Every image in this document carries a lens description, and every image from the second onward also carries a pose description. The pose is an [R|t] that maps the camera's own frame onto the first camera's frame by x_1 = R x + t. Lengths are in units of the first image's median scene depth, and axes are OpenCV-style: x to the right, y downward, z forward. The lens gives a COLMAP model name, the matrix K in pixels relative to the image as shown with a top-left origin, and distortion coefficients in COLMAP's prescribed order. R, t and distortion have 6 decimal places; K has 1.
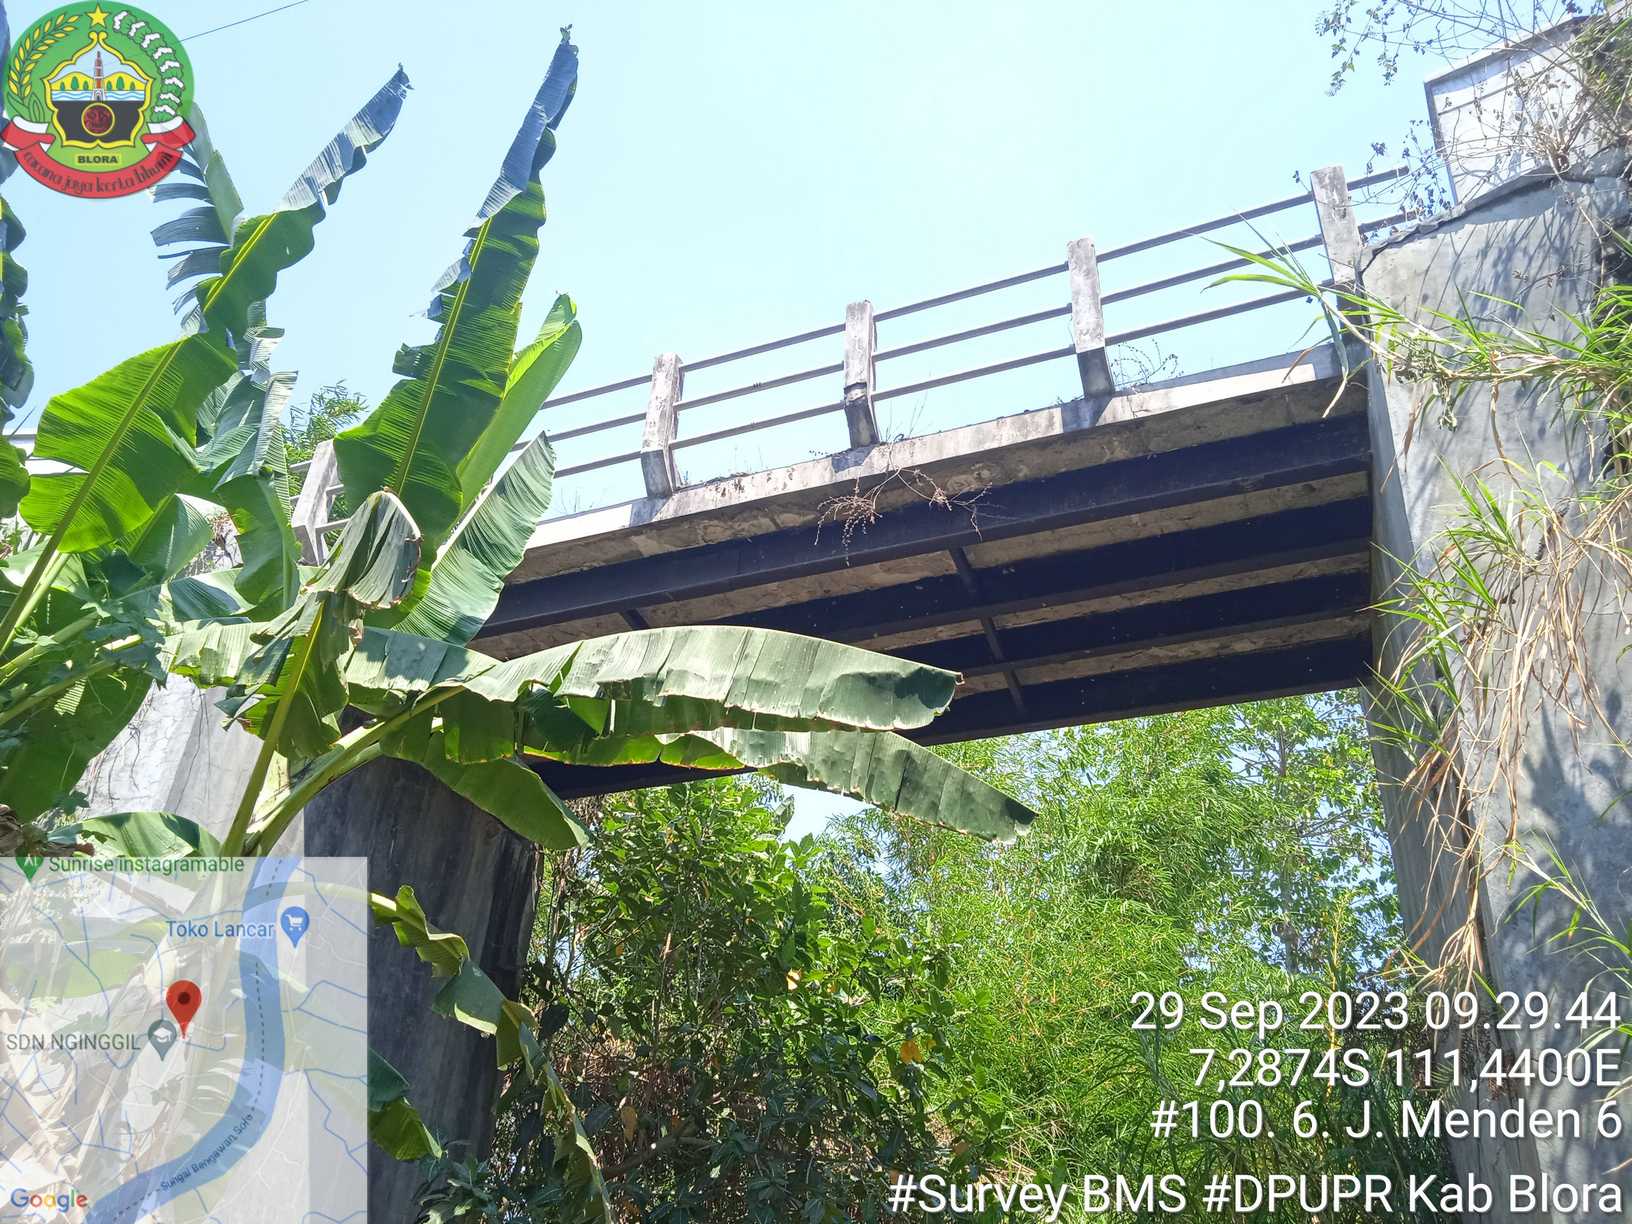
lens RADIAL K [[1350.2, 0, 811.4], [0, 1350.2, 623.8], [0, 0, 1]] dist [0.055684, -0.048515]
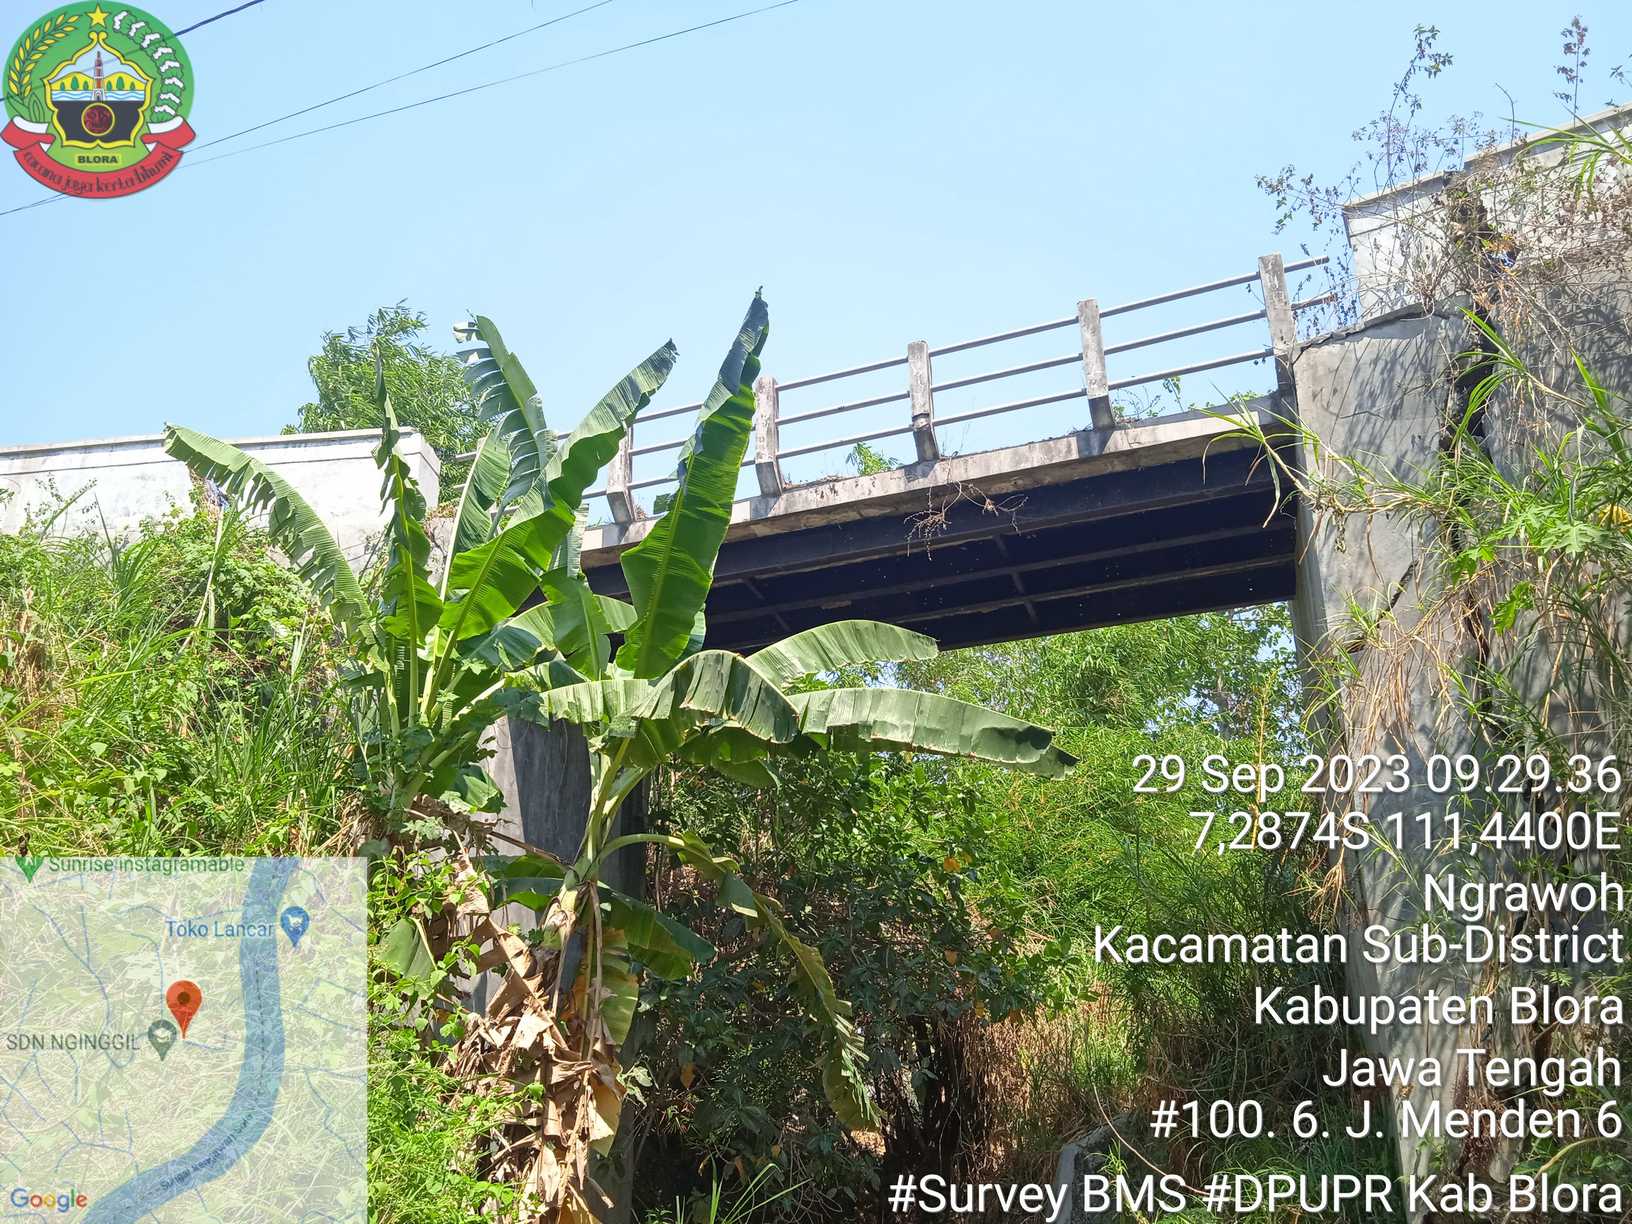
lens RADIAL K [[1350.2, 0, 811.4], [0, 1350.2, 623.8], [0, 0, 1]] dist [0.055684, -0.048515]
pose [[0.997881, -0.051137, 0.040229, -0.147130], [0.042777, 0.981510, 0.186568, -0.240137], [-0.049025, -0.184452, 0.981618, -0.364896]]
